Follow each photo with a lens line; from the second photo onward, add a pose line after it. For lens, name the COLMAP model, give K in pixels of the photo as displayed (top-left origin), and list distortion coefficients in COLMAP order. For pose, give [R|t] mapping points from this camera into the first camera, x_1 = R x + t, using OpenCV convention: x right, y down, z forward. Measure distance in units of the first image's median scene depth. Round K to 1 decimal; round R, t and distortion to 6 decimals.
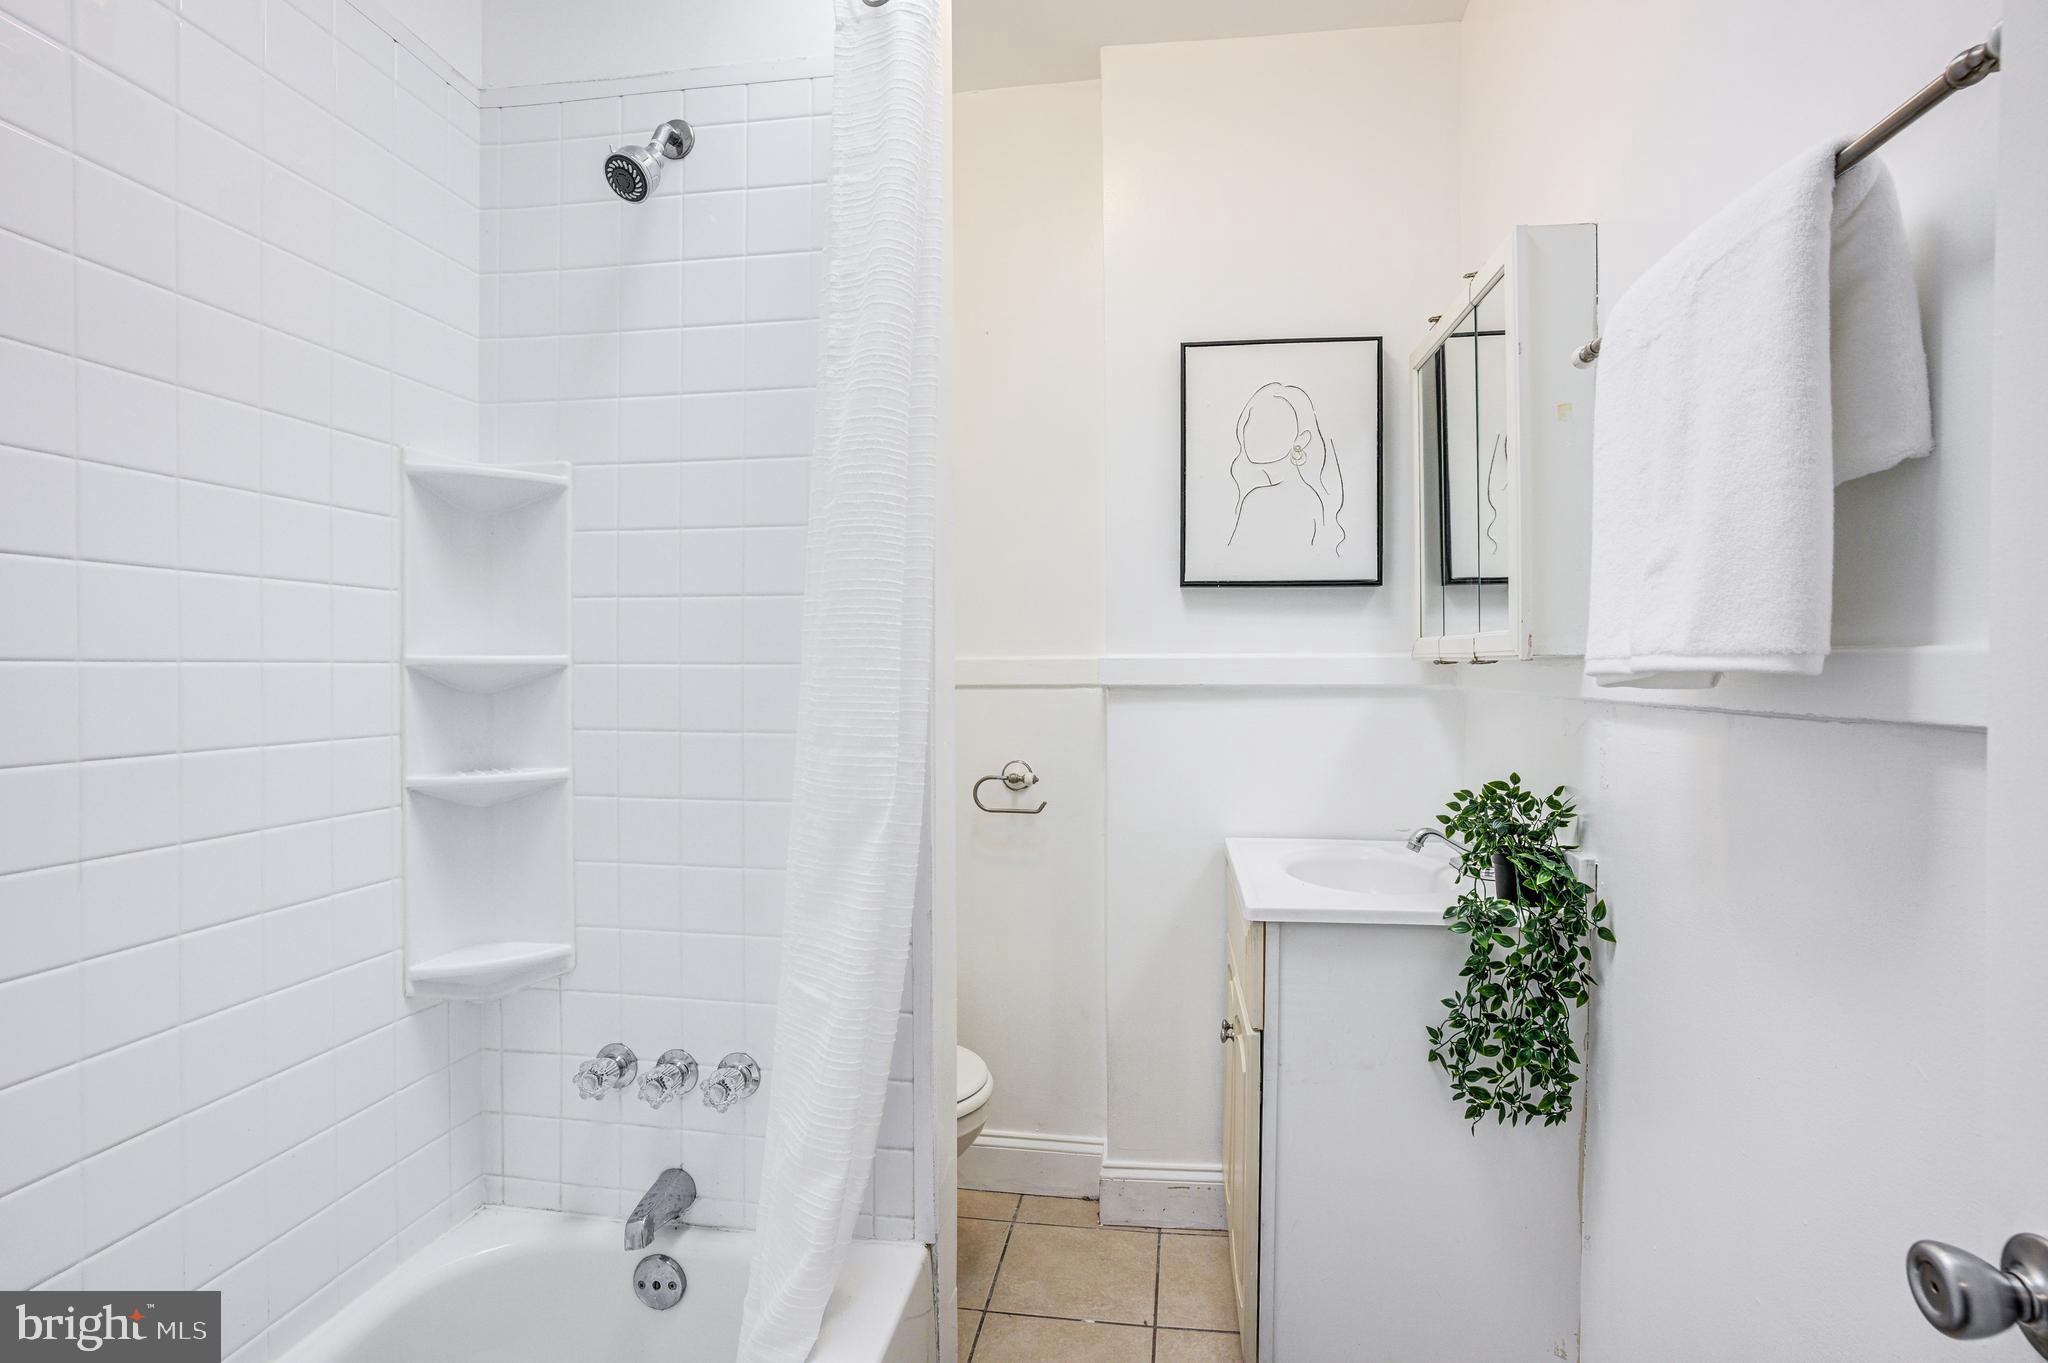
lens RADIAL K [[1004.5, 0, 1024.7], [0, 1004.5, 677.9], [0, 0, 1]] dist [-0.064899, 0.036797]
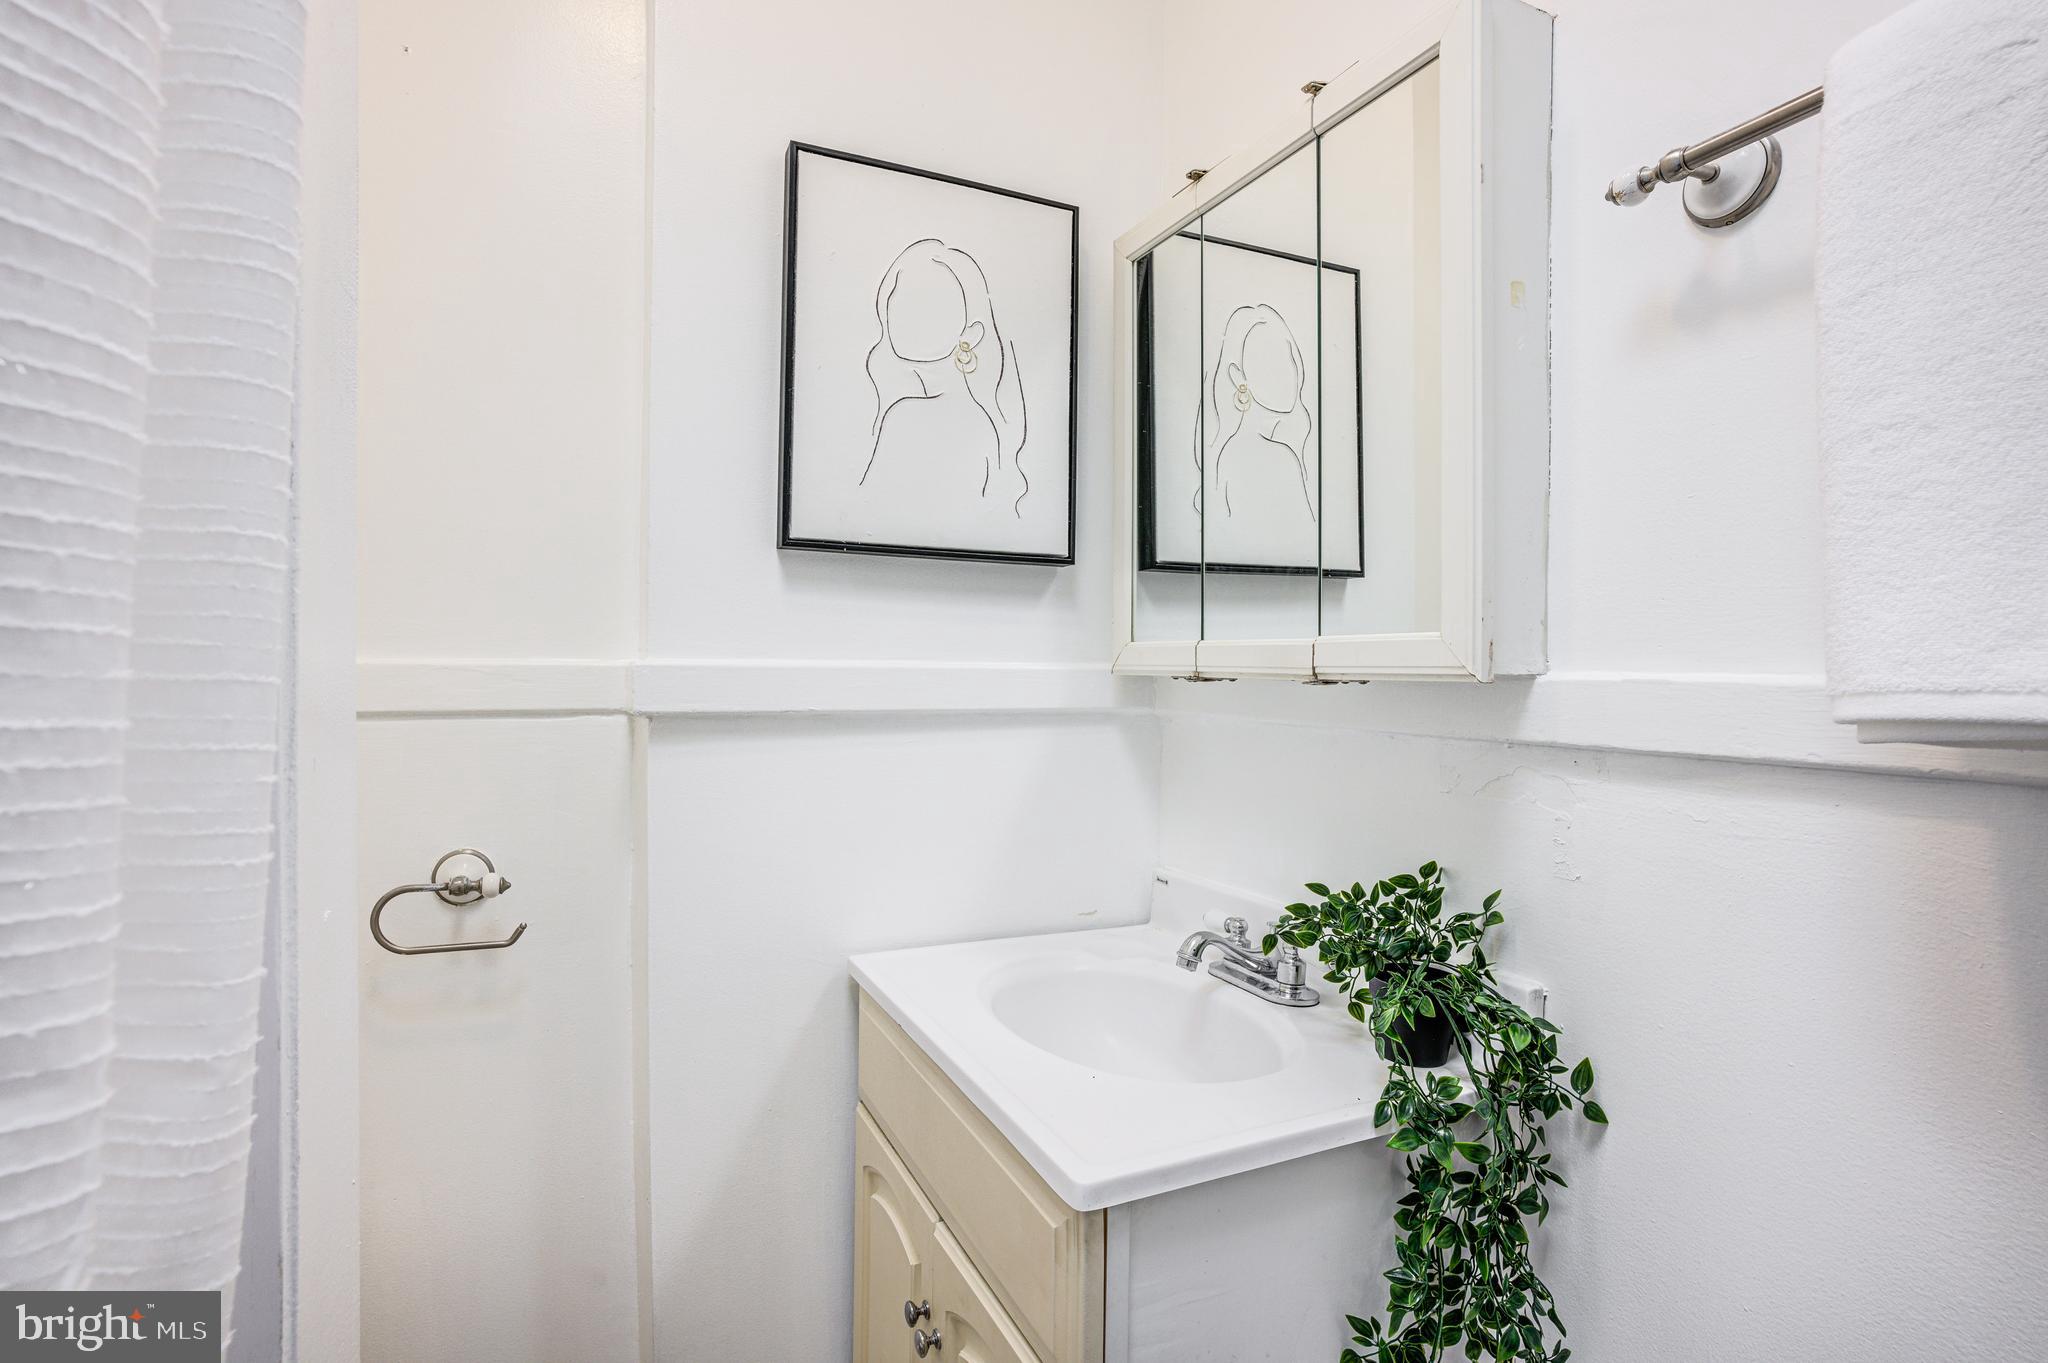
lens RADIAL K [[1004.5, 0, 1024.4], [0, 1004.5, 682.2], [0, 0, 1]] dist [-0.064899, 0.036797]
pose [[0.842510, 0.004201, 0.538665, -0.043374], [-0.005596, 0.999984, 0.000954, -0.011941], [-0.538652, -0.003818, 0.842520, 0.429901]]
